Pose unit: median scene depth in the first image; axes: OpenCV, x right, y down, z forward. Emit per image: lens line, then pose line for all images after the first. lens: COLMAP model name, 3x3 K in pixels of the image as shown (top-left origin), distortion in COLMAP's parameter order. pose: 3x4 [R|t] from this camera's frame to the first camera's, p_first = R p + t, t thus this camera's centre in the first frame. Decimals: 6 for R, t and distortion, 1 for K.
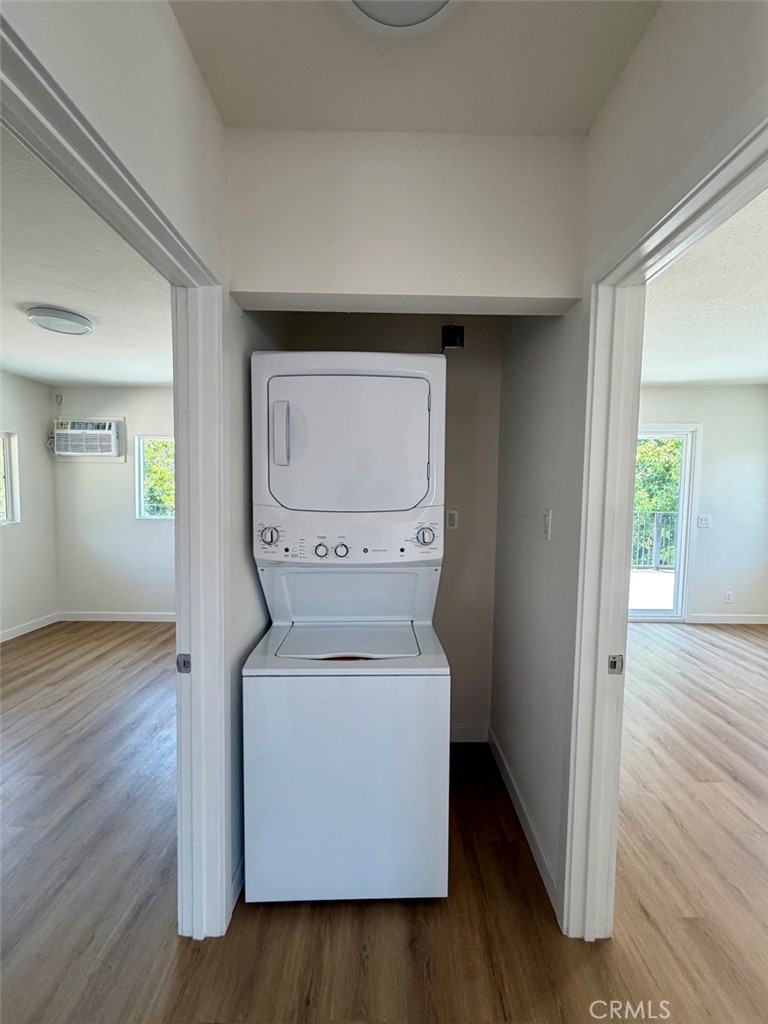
lens RADIAL K [[407.0, 0, 381.5], [0, 407.0, 510.0], [0, 0, 1]] dist [0.000736, -0.000966]
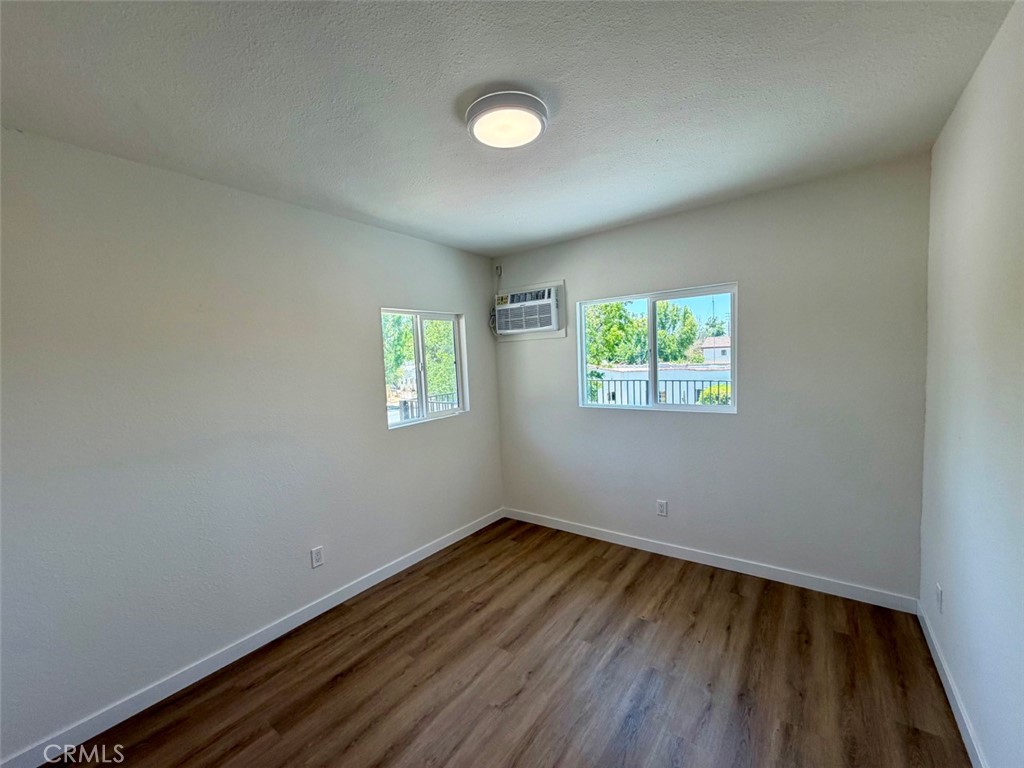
lens RADIAL K [[407.0, 0, 513.5], [0, 407.0, 383.9], [0, 0, 1]] dist [0.000736, -0.000966]
pose [[0.811276, -0.009843, -0.584580, -0.252634], [0.024610, 0.999547, 0.017323, -0.041508], [0.584145, -0.028440, 0.811151, 0.294849]]
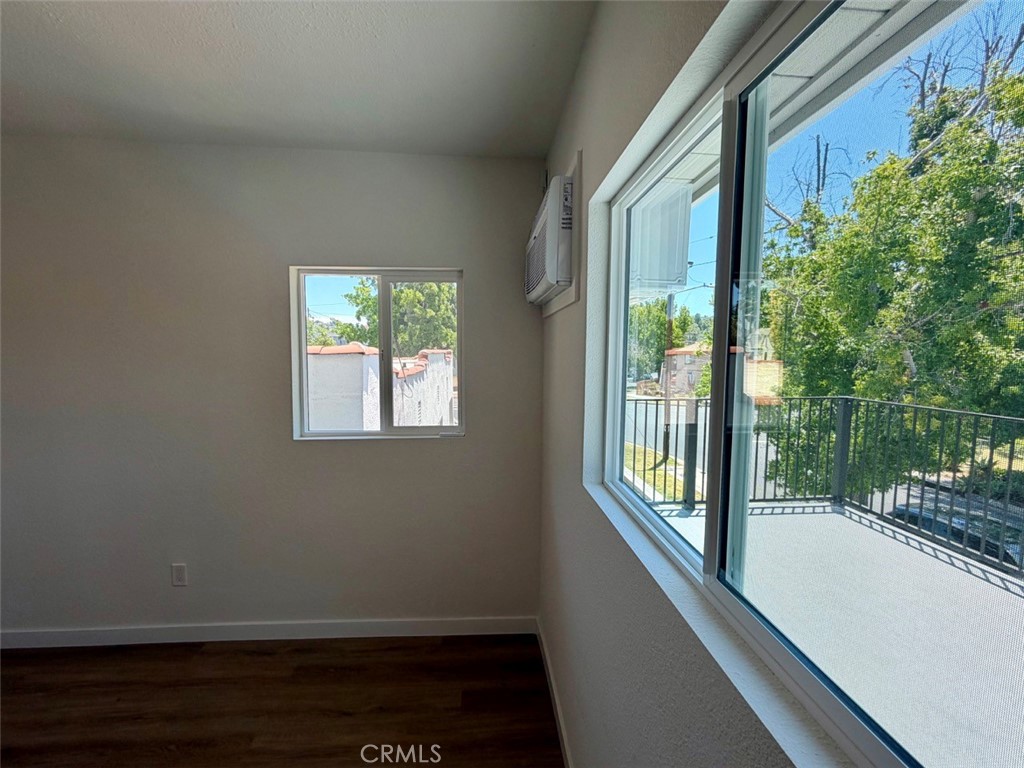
lens RADIAL K [[407.0, 0, 512.1], [0, 407.0, 381.3], [0, 0, 1]] dist [0.000736, -0.000966]
pose [[0.079427, 0.049398, -0.995616, -0.322053], [-0.052560, 0.997590, 0.045303, -0.064251], [0.995454, 0.048732, 0.081832, 0.955247]]
